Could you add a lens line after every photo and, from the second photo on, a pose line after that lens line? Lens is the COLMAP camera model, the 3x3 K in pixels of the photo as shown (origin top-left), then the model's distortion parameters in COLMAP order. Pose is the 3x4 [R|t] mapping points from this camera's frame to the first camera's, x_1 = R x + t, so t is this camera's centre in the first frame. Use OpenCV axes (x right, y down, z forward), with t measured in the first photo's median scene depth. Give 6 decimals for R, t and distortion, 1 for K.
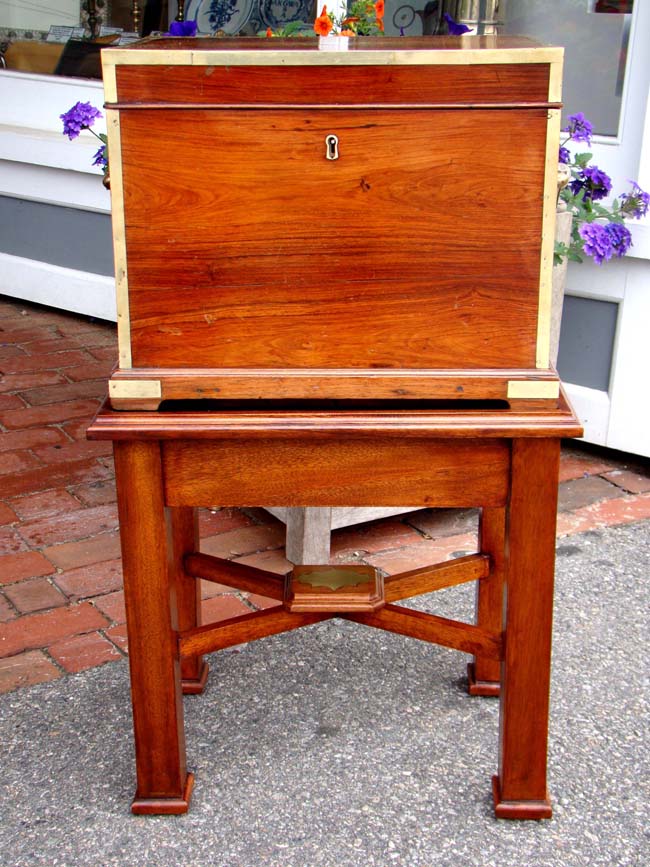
lens RADIAL K [[1407.7, 0, 325.0], [0, 1407.7, 433.5], [0, 0, 1]] dist [0.169218, 0.077907]
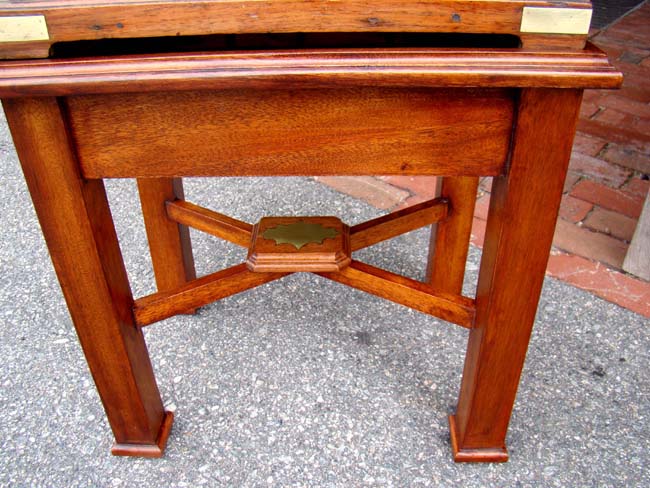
lens RADIAL K [[601.1, 0, 325.0], [0, 601.1, 244.0], [0, 0, 1]] dist [-0.165898, 0.117325]
pose [[0.999959, -0.008651, -0.002511, 0.028788], [0.009005, 0.966583, 0.256195, 0.002590], [0.000211, -0.256207, 0.966622, 0.672545]]
